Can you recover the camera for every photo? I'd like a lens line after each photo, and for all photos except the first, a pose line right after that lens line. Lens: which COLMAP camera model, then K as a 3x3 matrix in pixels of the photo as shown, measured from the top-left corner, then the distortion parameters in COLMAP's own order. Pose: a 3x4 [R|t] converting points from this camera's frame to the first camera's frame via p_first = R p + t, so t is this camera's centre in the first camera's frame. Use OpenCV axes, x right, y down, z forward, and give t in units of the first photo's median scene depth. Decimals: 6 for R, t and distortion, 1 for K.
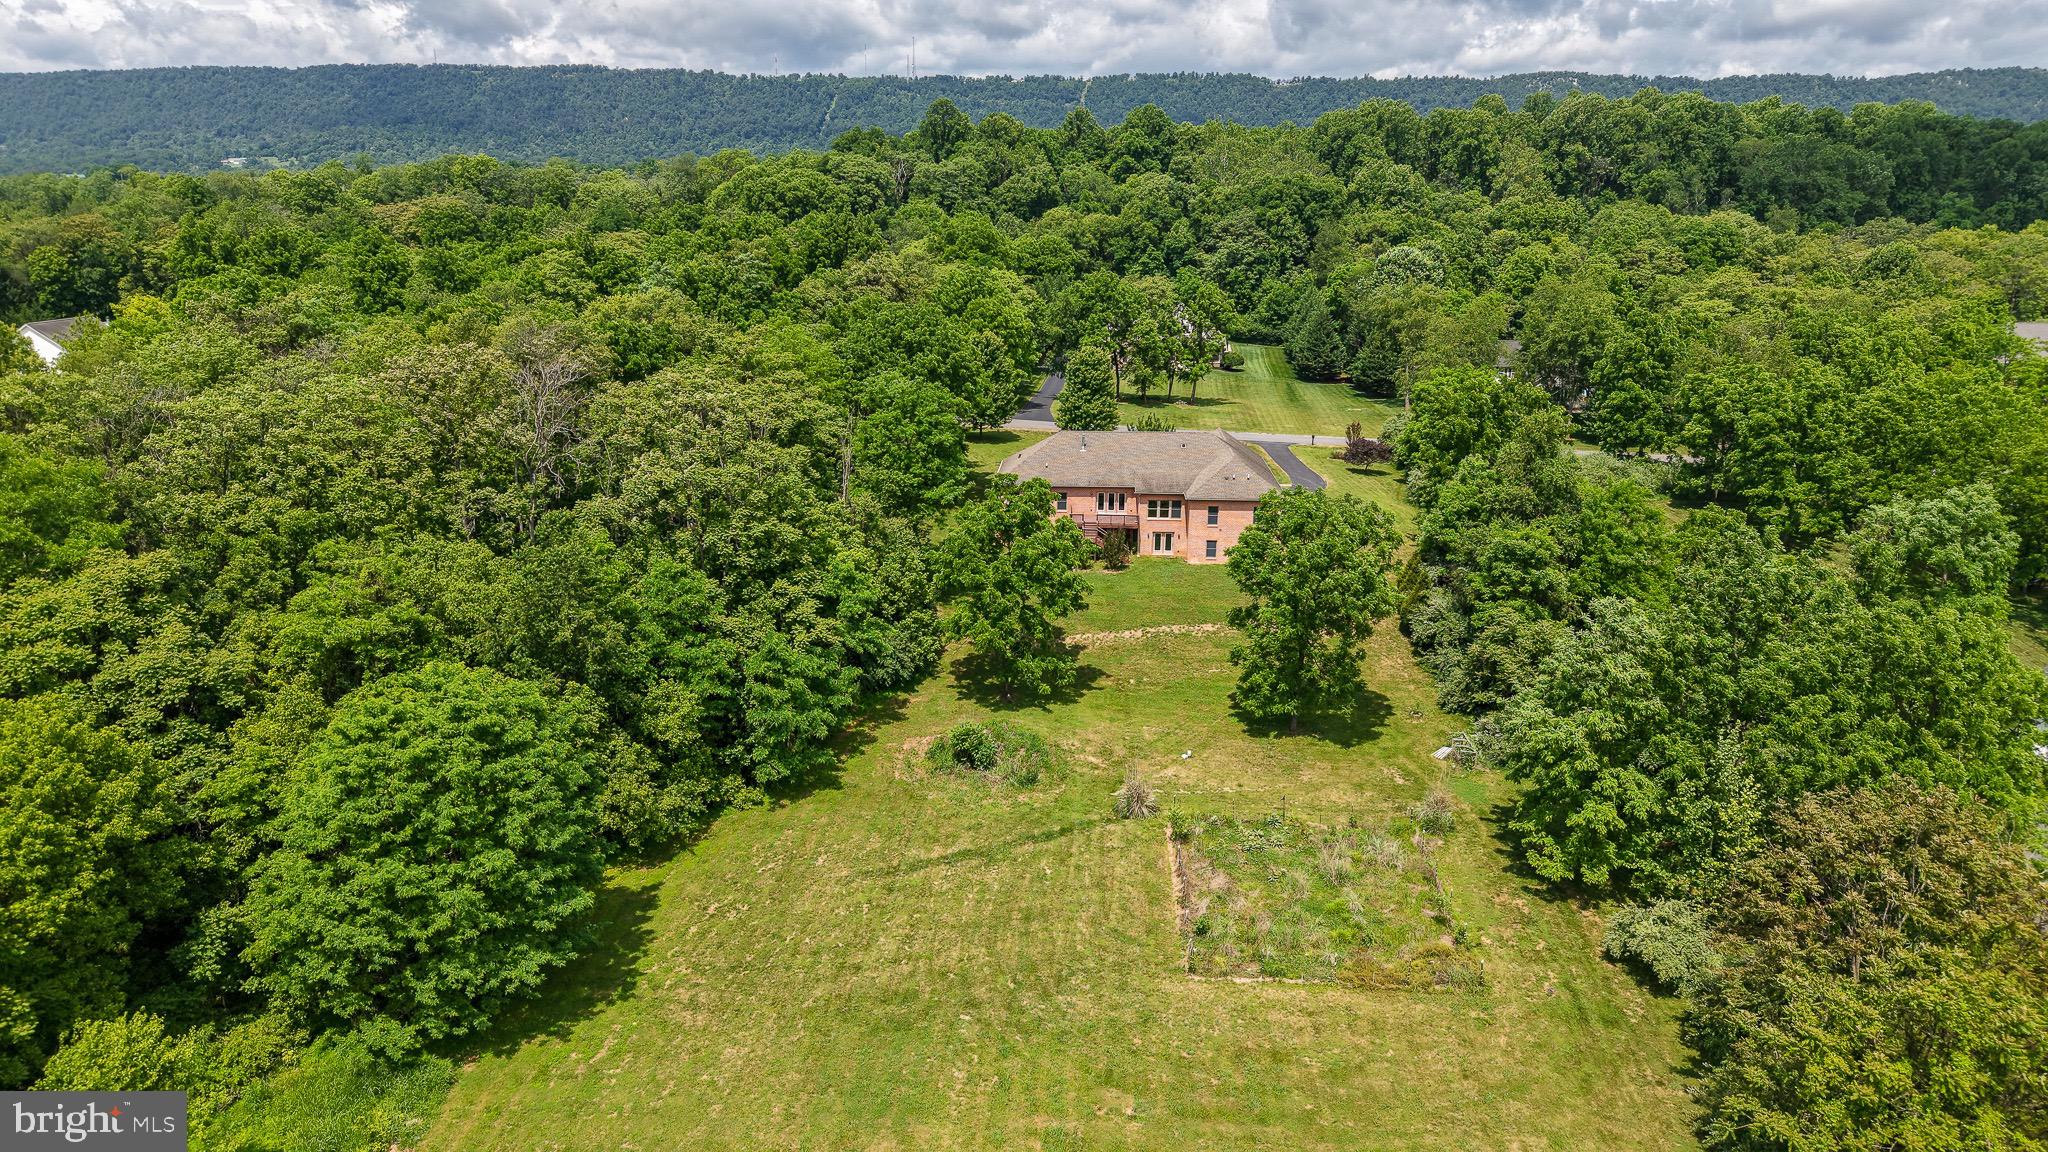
lens RADIAL K [[1368.0, 0, 1022.5], [0, 1368.0, 577.9], [0, 0, 1]] dist [0.062474, -0.077904]
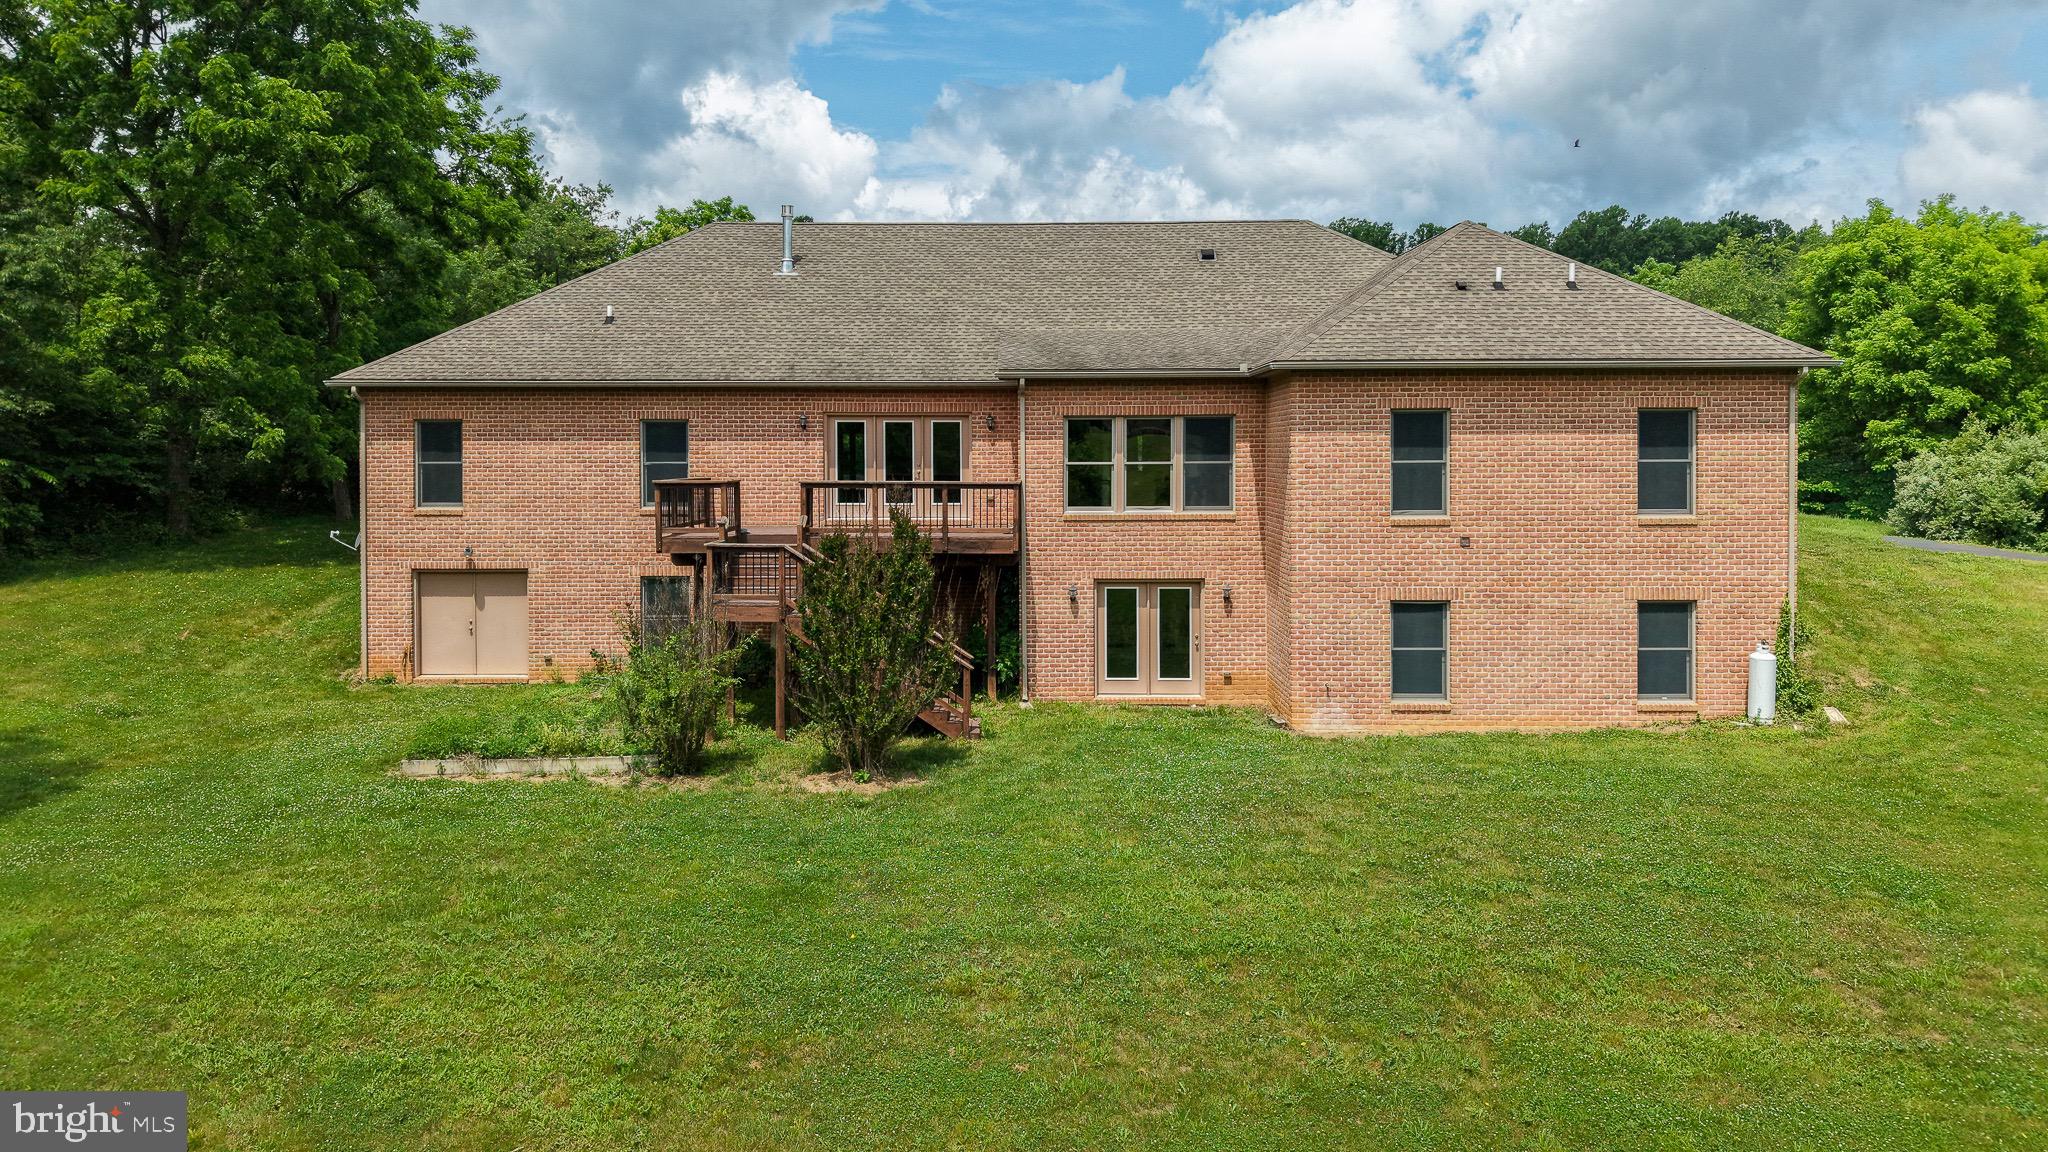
lens RADIAL K [[1406.5, 0, 1020.7], [0, 1406.5, 481.1], [0, 0, 1]] dist [0.007493, -0.001850]
pose [[0.998685, -0.010881, 0.050093, 0.080250], [0.023213, 0.967270, -0.252685, 0.003684], [-0.045704, 0.253516, 0.966251, 0.859535]]
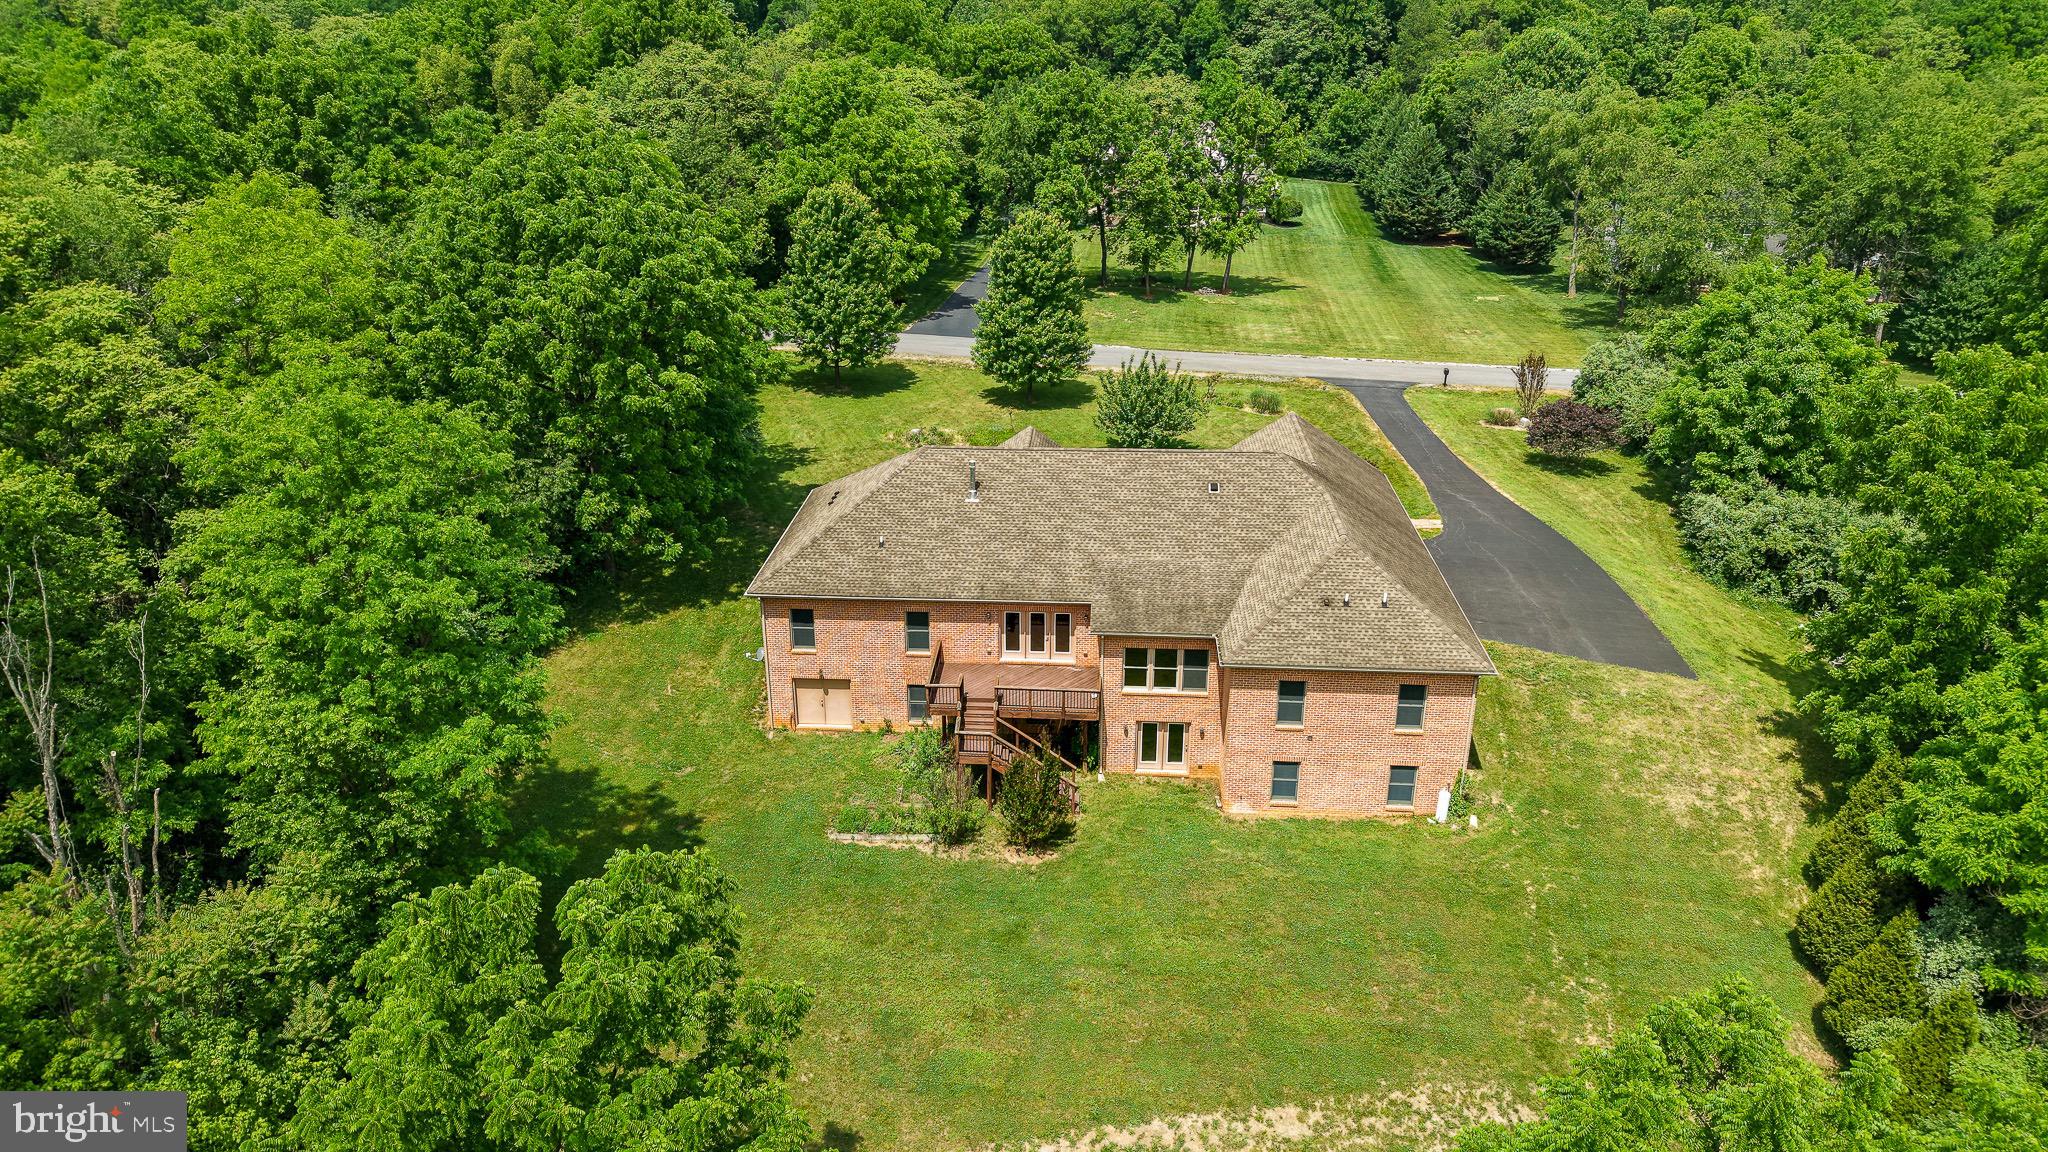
lens RADIAL K [[1386.0, 0, 1015.0], [0, 1386.0, 576.3], [0, 0, 1]] dist [0.039766, -0.055459]
pose [[0.999828, -0.002952, -0.018332, 0.072111], [0.005156, 0.992599, 0.121332, -0.134632], [0.017839, -0.121406, 0.992443, 0.643593]]
